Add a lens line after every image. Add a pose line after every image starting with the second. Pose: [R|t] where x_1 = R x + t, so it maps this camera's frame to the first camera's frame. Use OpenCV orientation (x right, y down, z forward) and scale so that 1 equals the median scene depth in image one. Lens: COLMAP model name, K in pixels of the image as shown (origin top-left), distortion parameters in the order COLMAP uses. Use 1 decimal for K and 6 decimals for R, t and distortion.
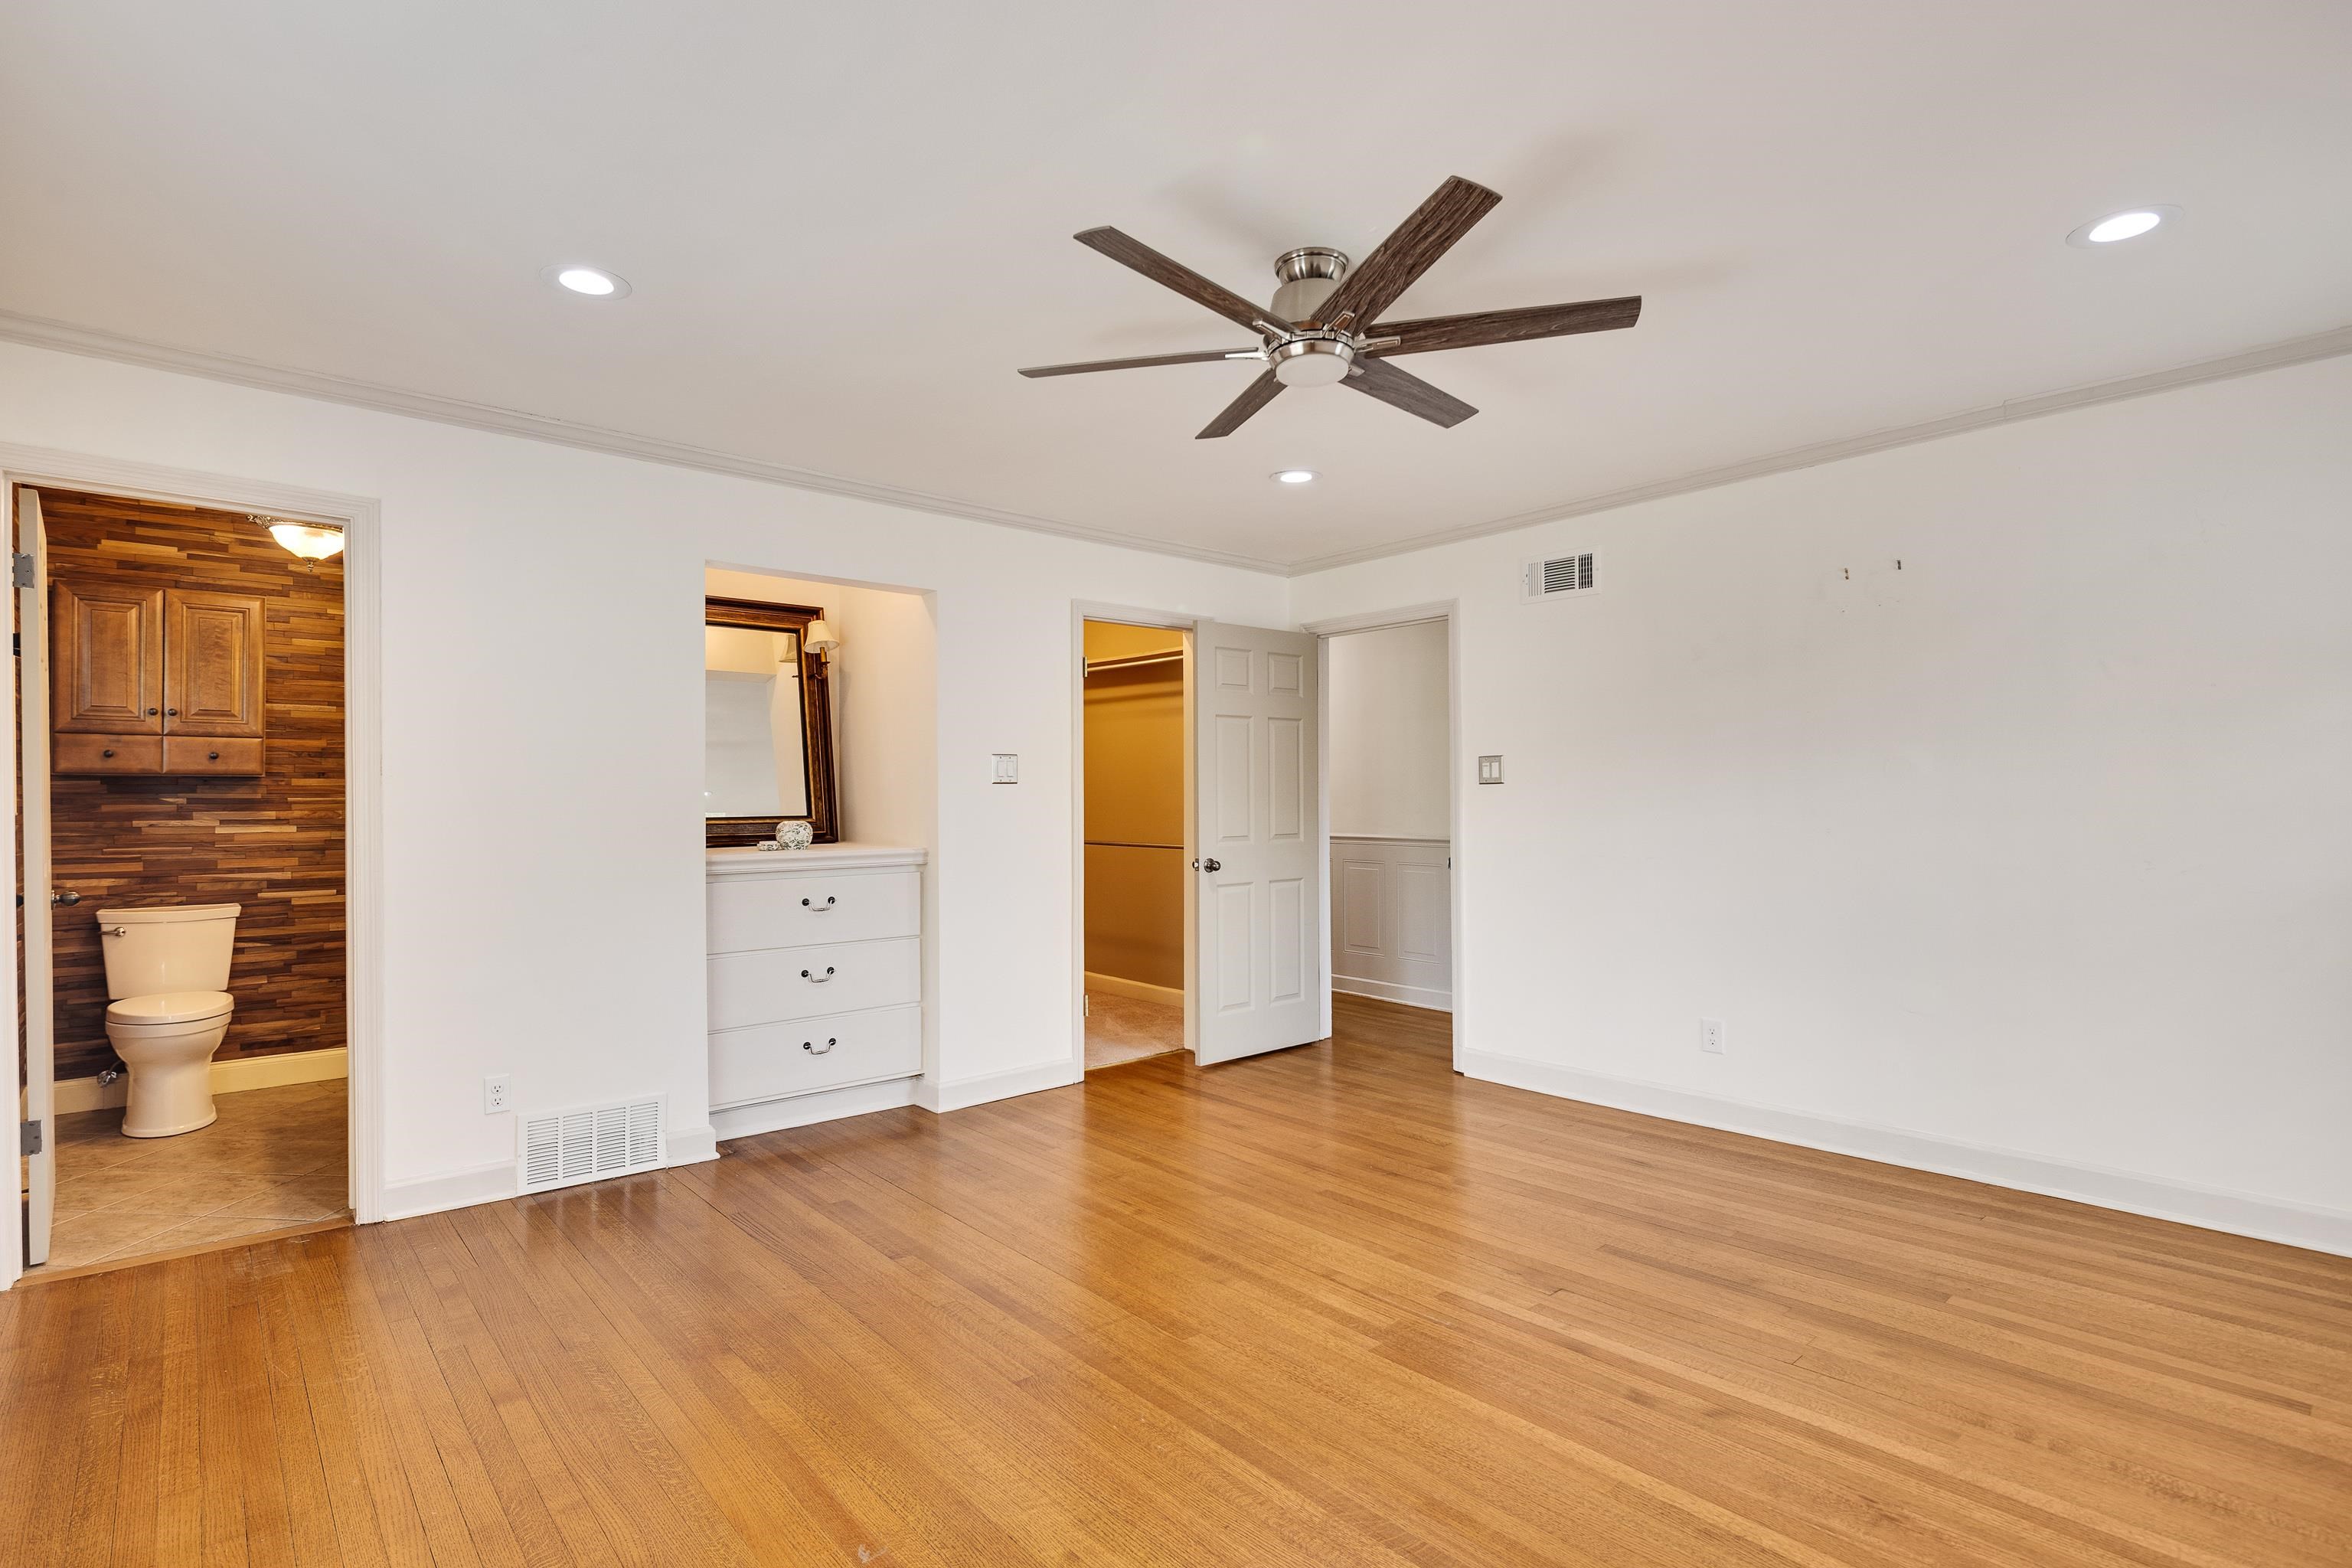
lens RADIAL K [[1136.0, 0, 1173.2], [0, 1136.0, 808.9], [0, 0, 1]] dist [0.001212, -0.000070]
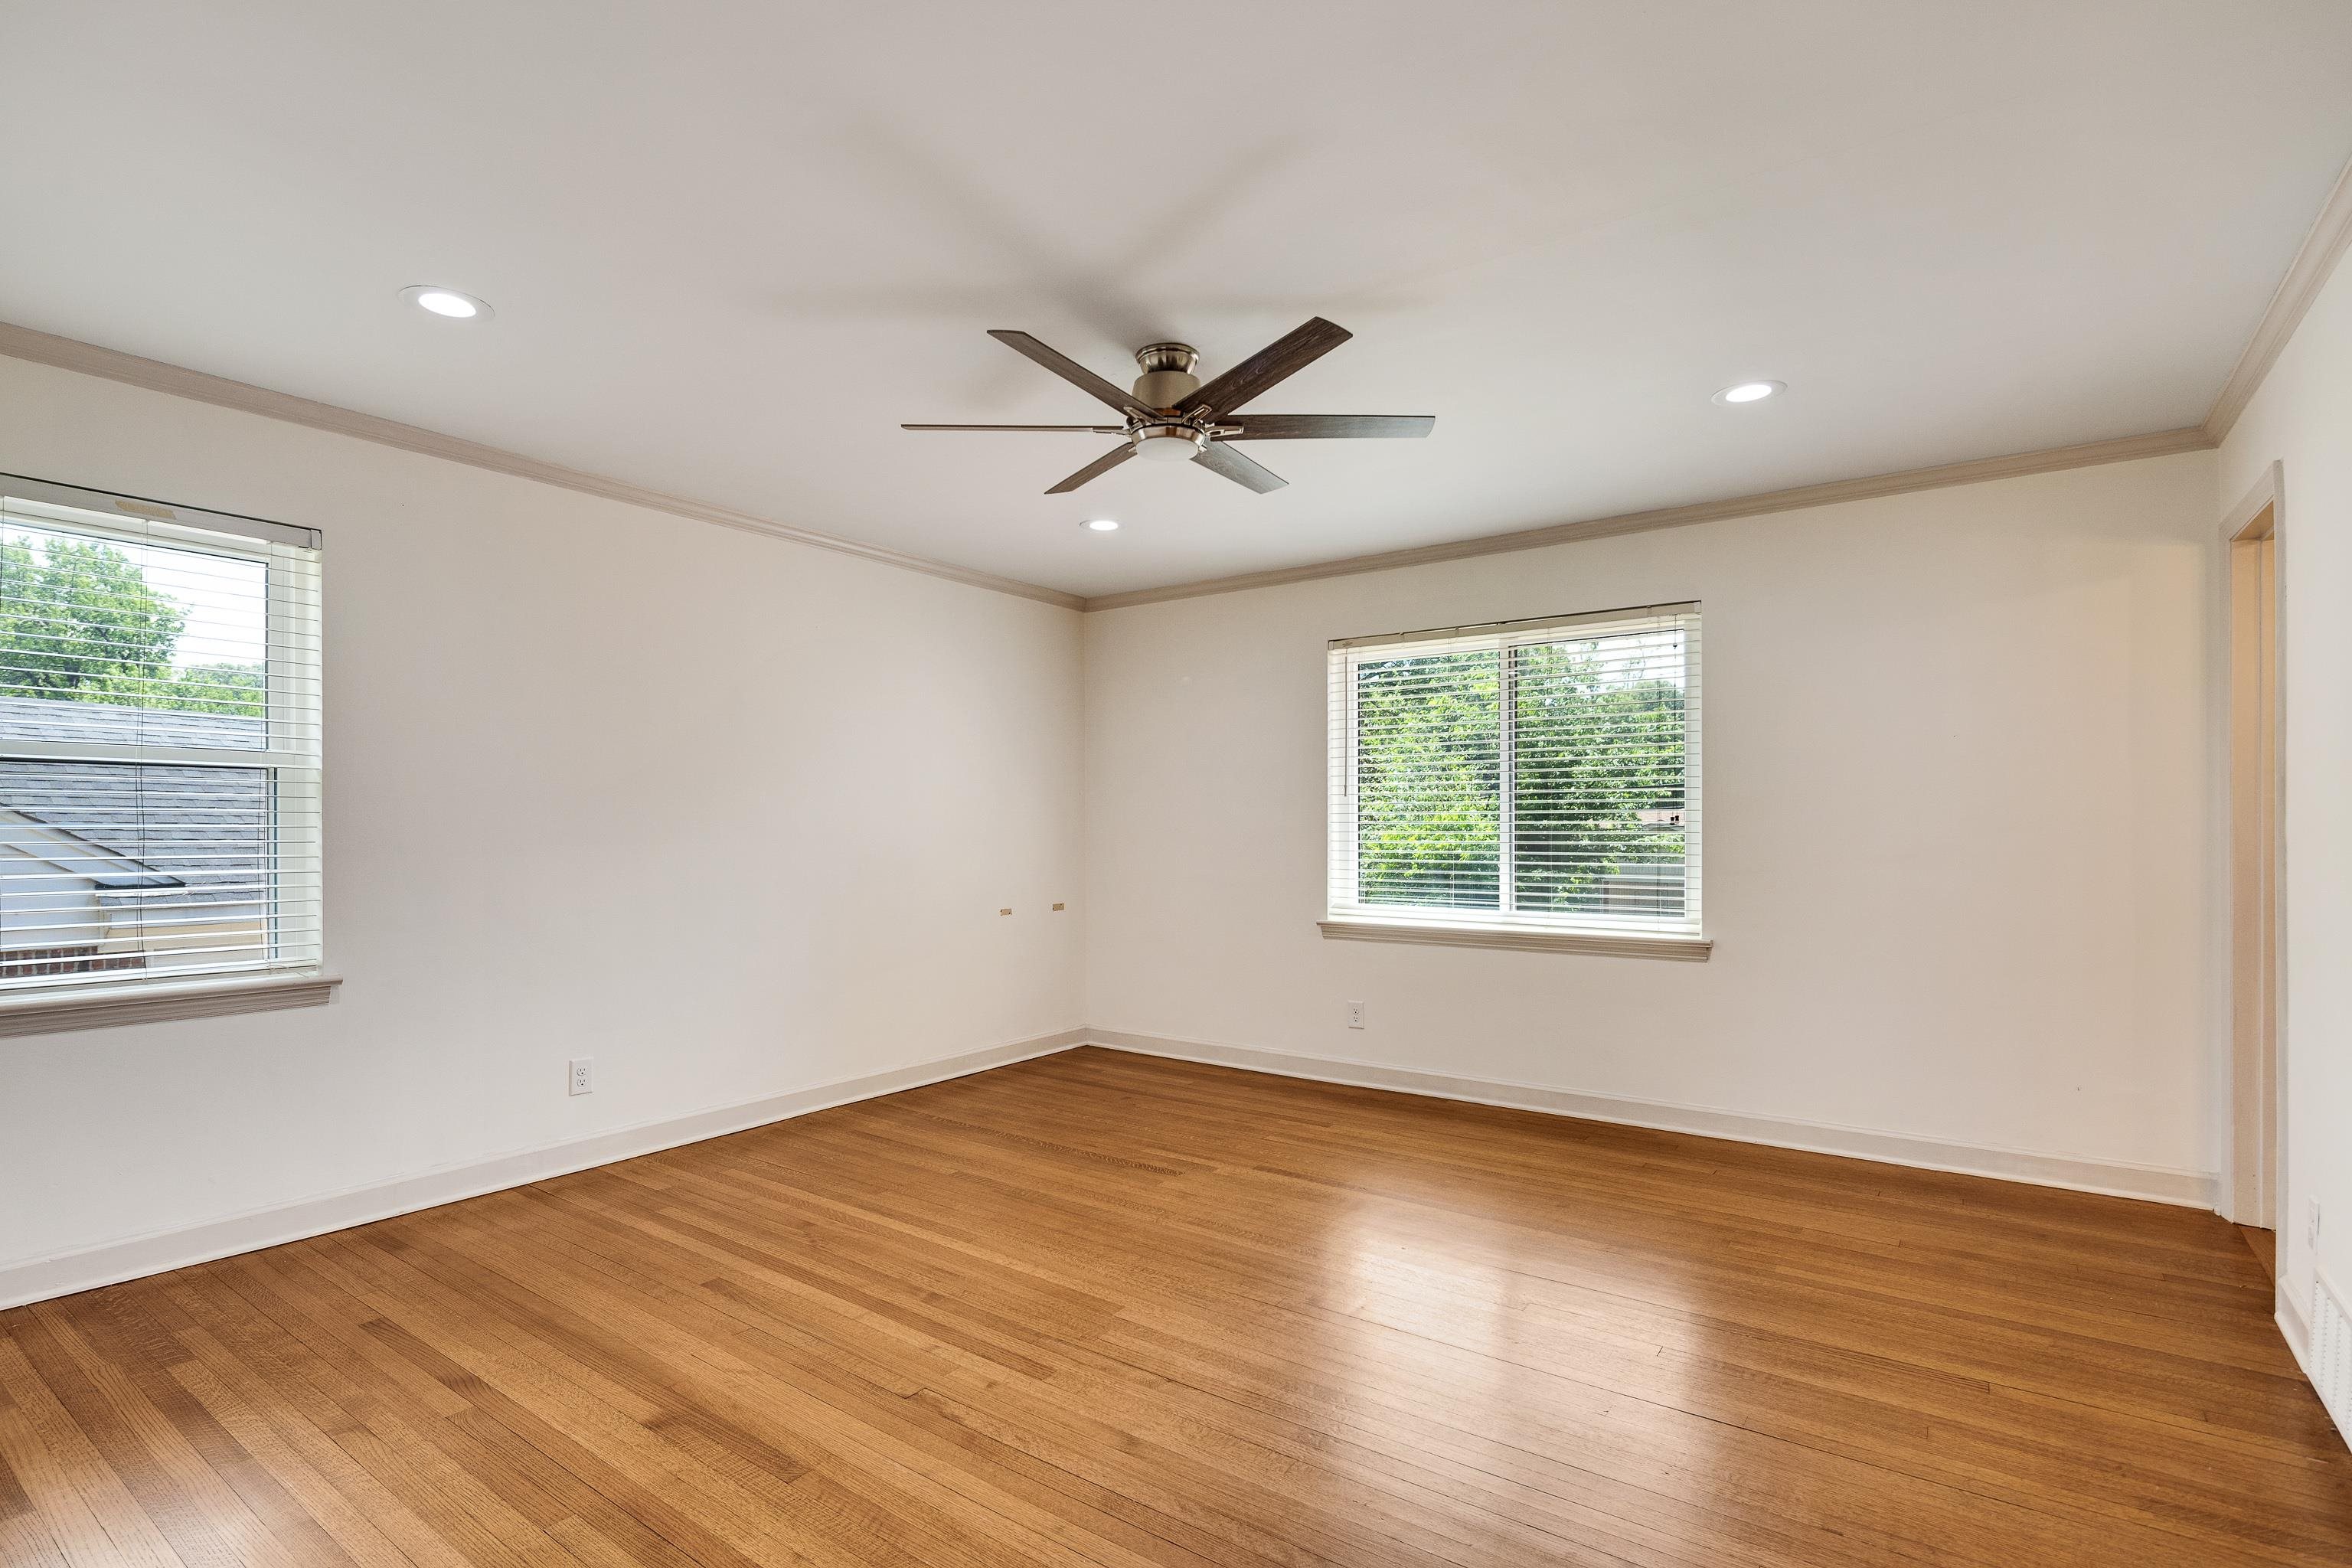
lens RADIAL K [[1136.0, 0, 1173.2], [0, 1136.0, 808.9], [0, 0, 1]] dist [0.001212, -0.000070]
pose [[-0.974247, -0.000701, -0.225484, 0.382188], [-0.000698, 1.000000, -0.000096, -0.022783], [0.225484, 0.000063, -0.974247, 2.121125]]
